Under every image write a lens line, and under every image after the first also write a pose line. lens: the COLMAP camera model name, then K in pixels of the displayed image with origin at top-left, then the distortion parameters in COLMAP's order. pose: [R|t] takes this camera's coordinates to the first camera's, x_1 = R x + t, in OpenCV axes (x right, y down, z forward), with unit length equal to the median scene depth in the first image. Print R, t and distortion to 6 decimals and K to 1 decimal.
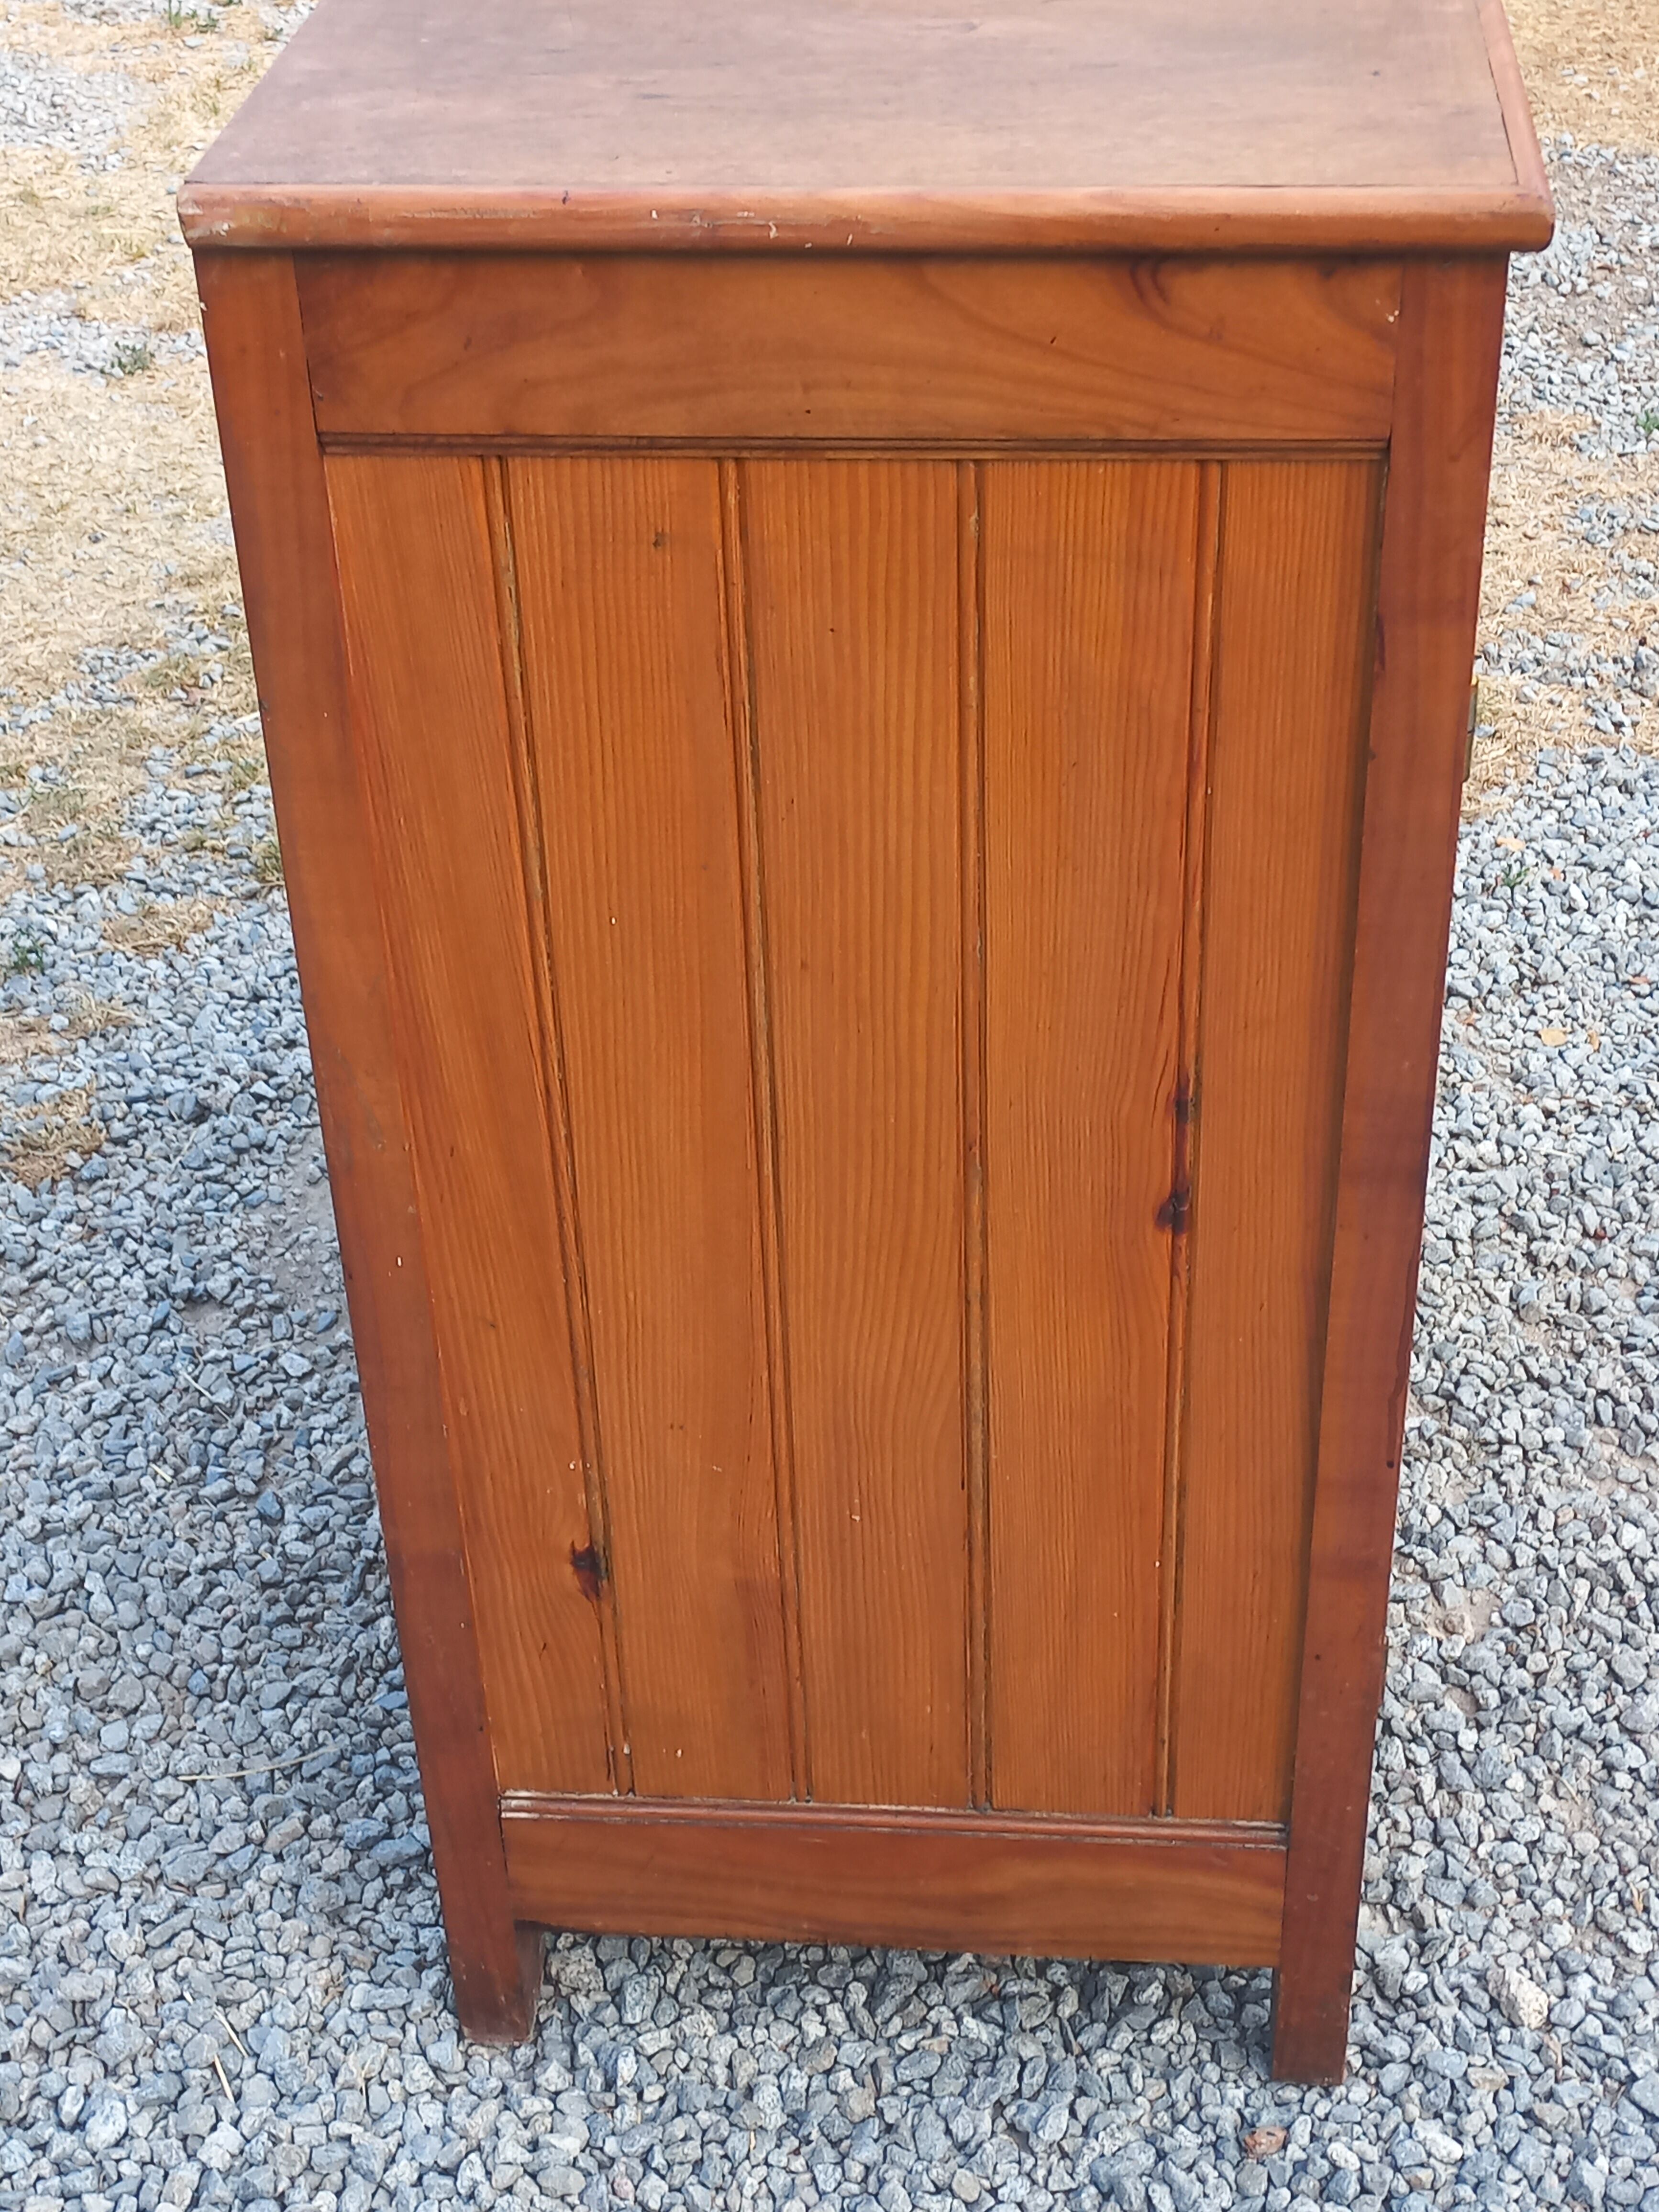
lens RADIAL K [[3163.1, 0, 829.2], [0, 3163.1, 1125.5], [0, 0, 1]] dist [0.076907, 0.000000]
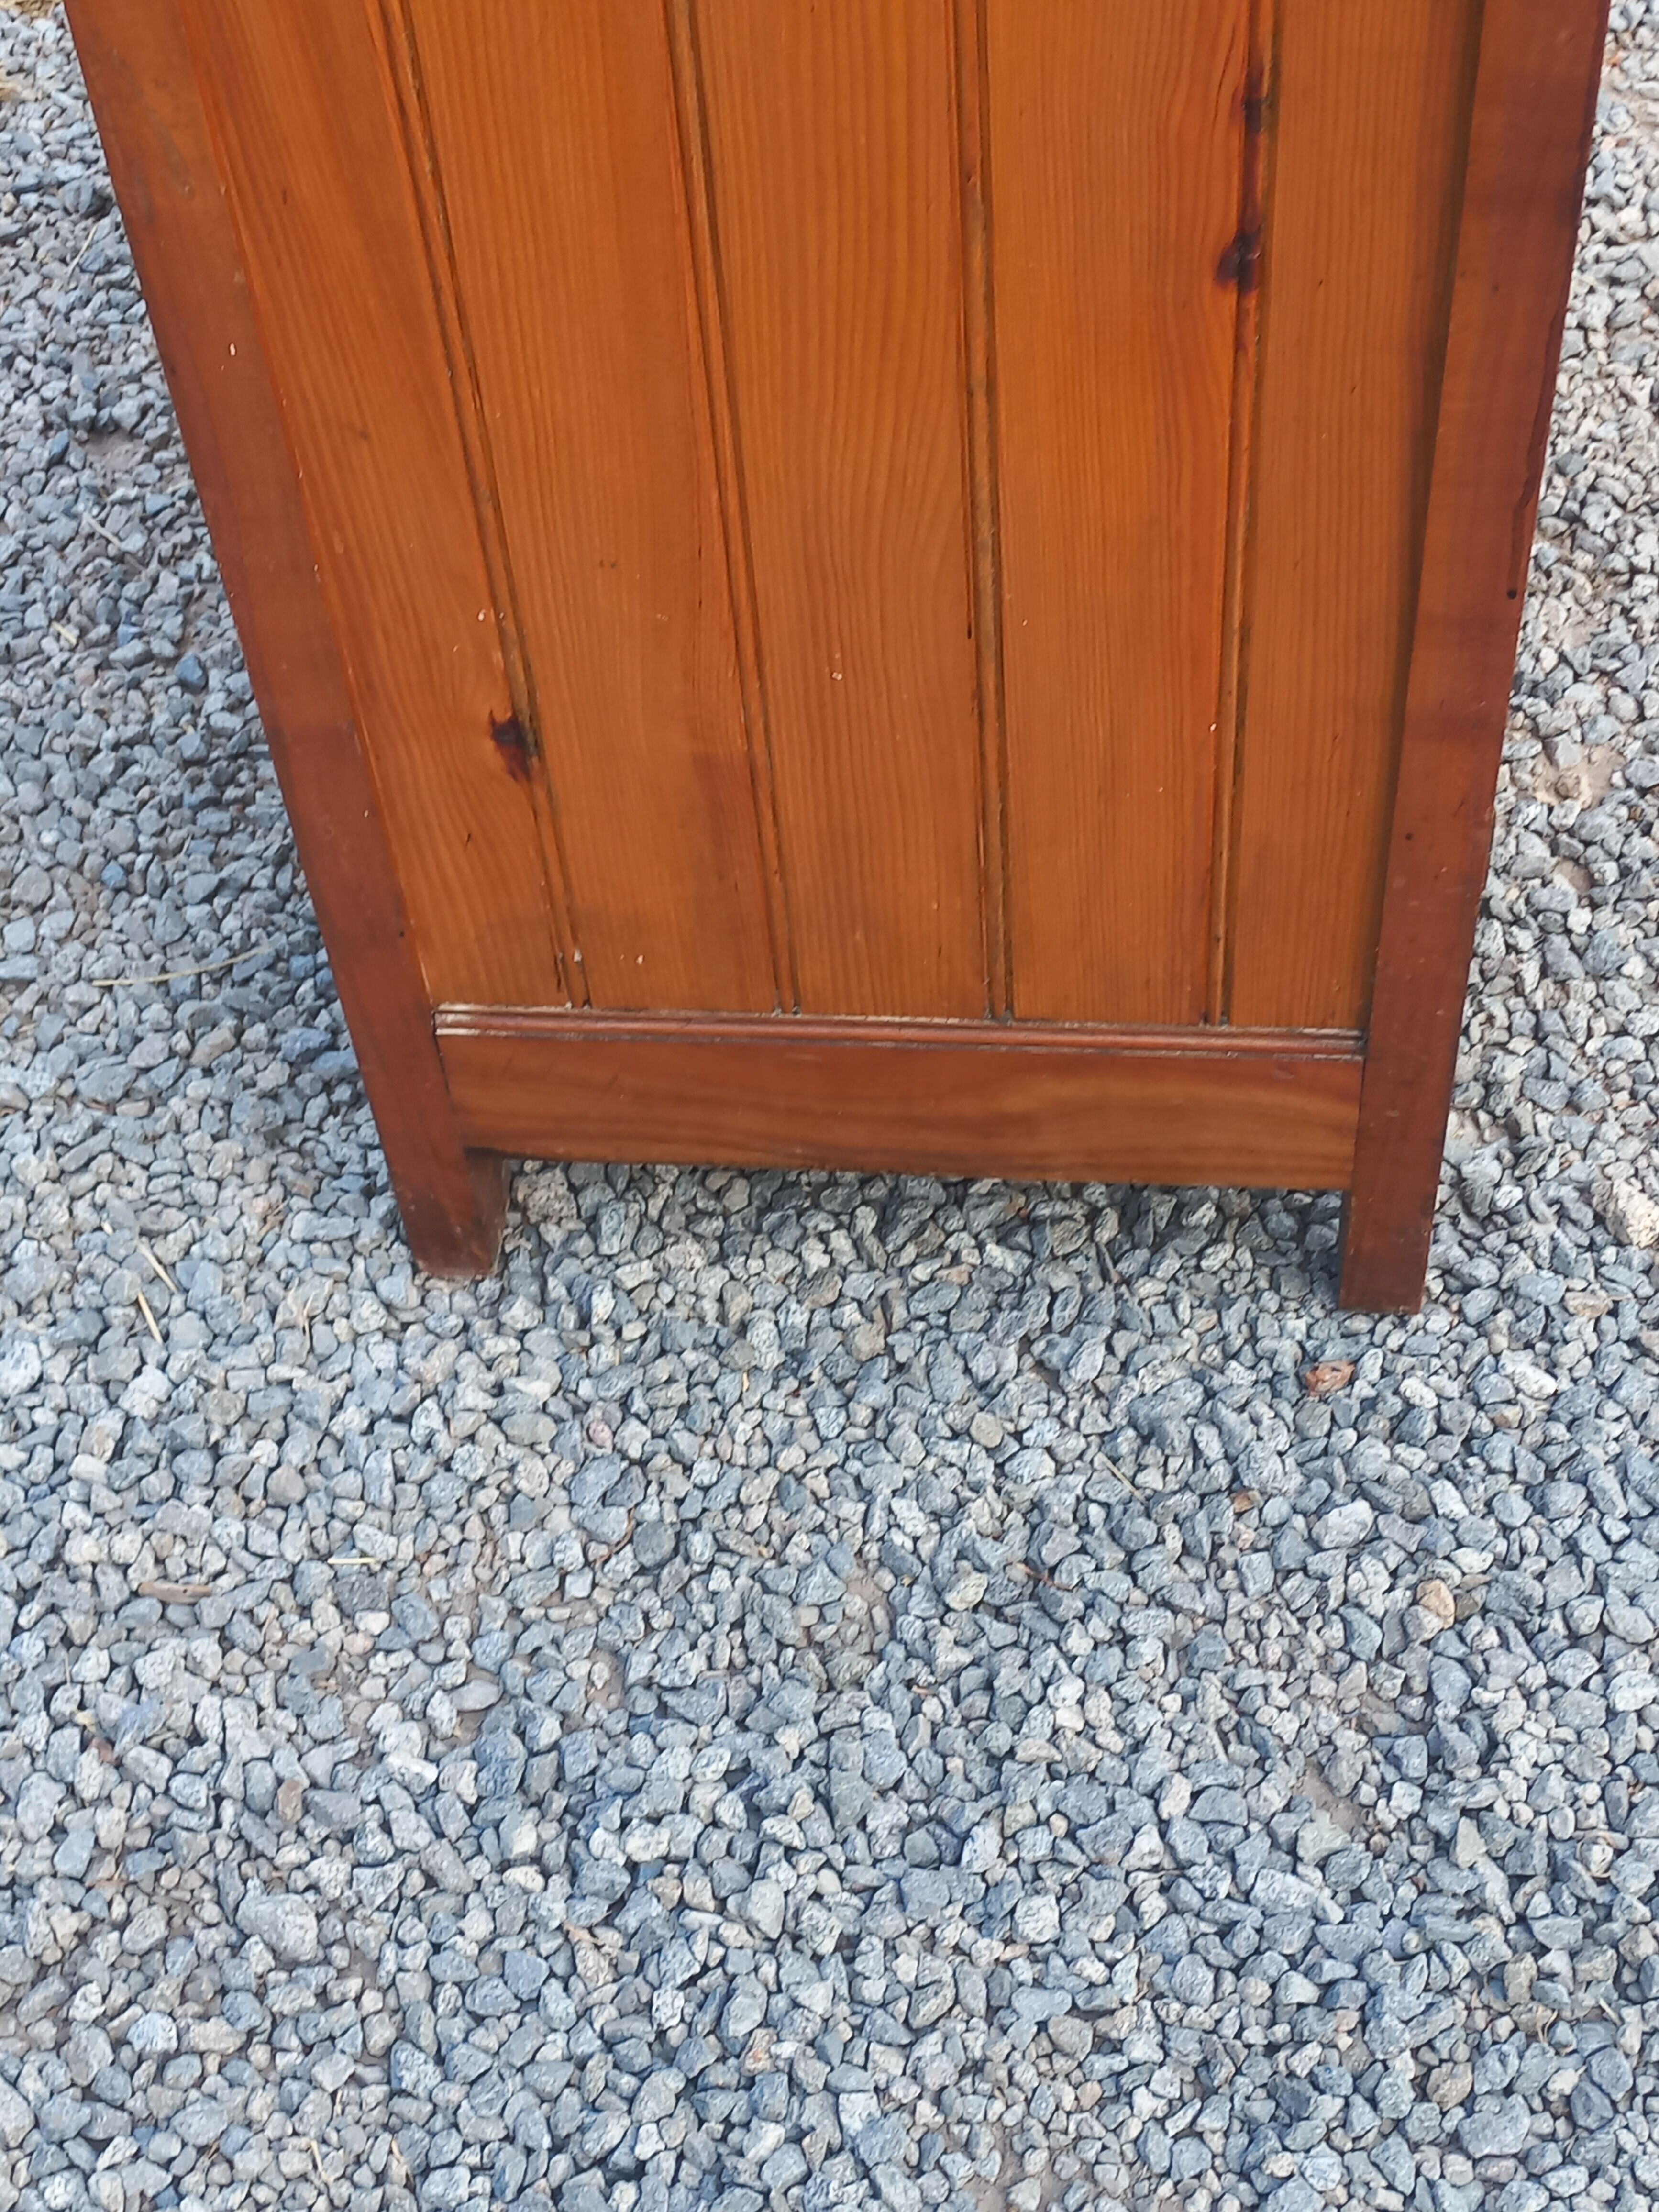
lens RADIAL K [[3163.1, 0, 825.6], [0, 3163.1, 1101.4], [0, 0, 1]] dist [0.076907, 0.000000]
pose [[0.999532, -0.011749, -0.028254, 0.023736], [0.018522, 0.967295, 0.252979, 0.022014], [0.024358, -0.253384, 0.967059, 0.172867]]
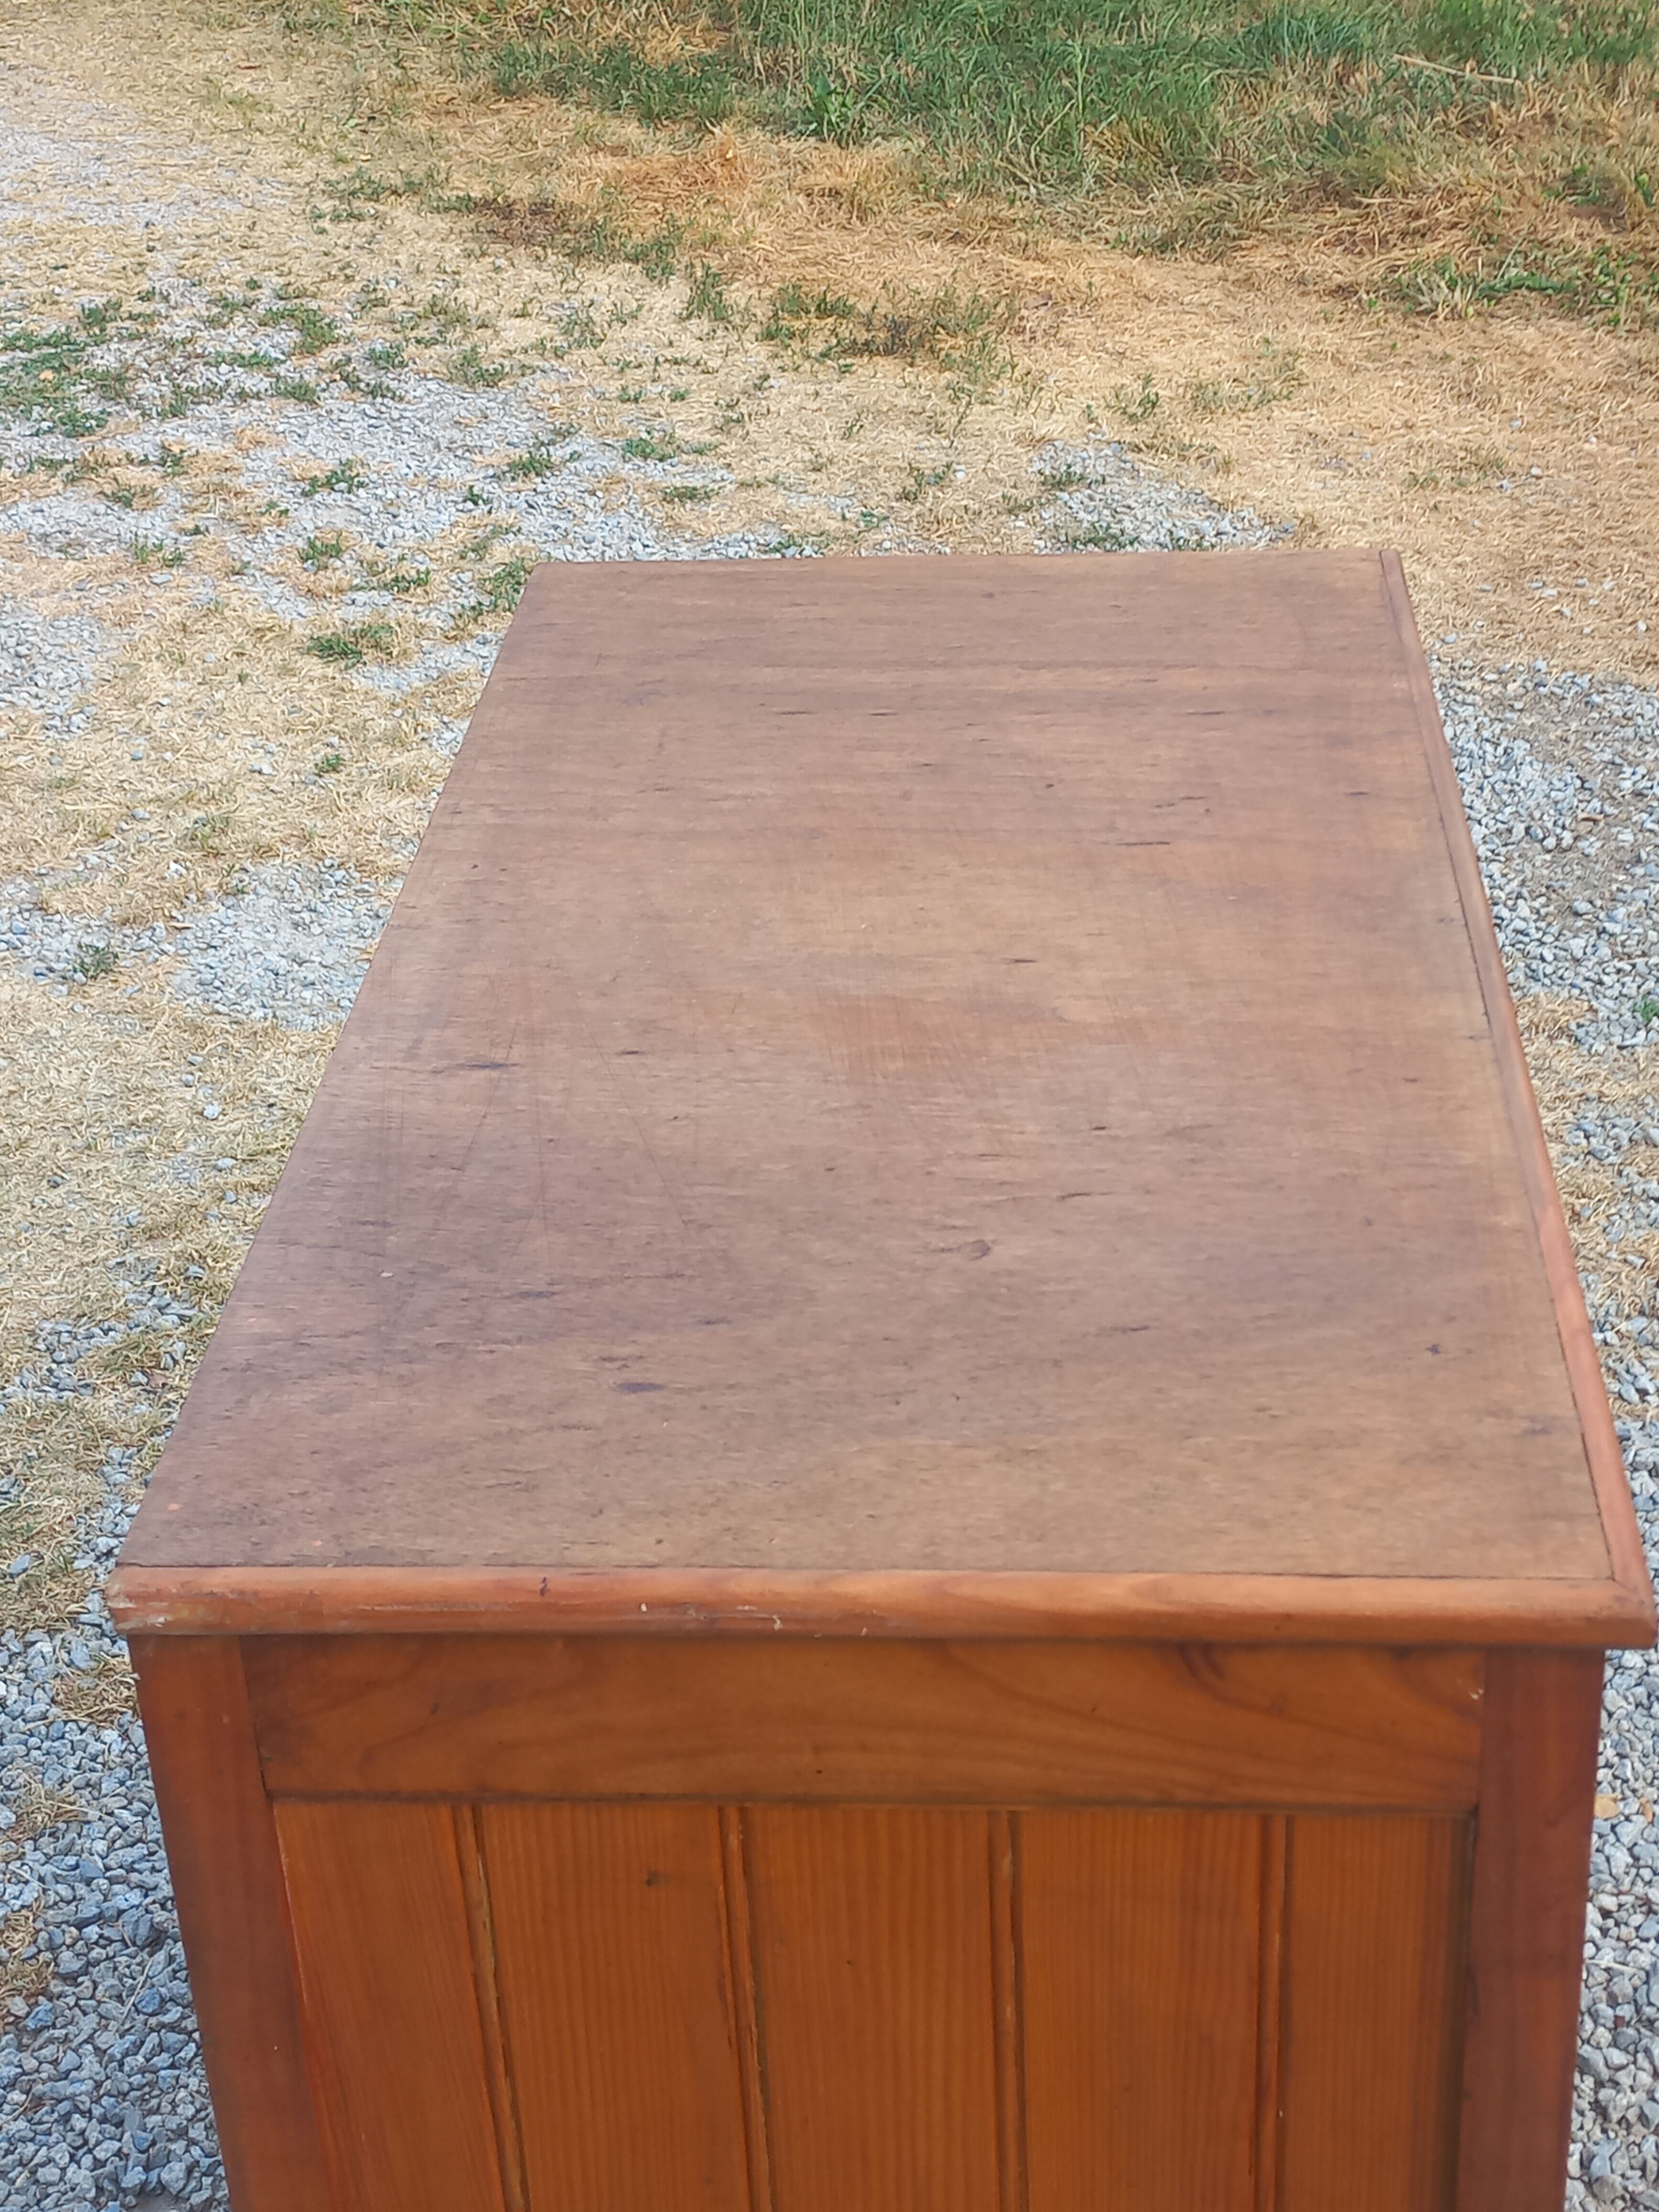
lens RADIAL K [[3155.6, 0, 827.3], [0, 3155.6, 1109.8], [0, 0, 1]] dist [0.080538, 0.000000]
pose [[0.999717, -0.022533, 0.007588, -0.004832], [0.023088, 0.996258, -0.083287, -0.234962], [-0.005683, 0.083439, 0.996497, 0.071707]]
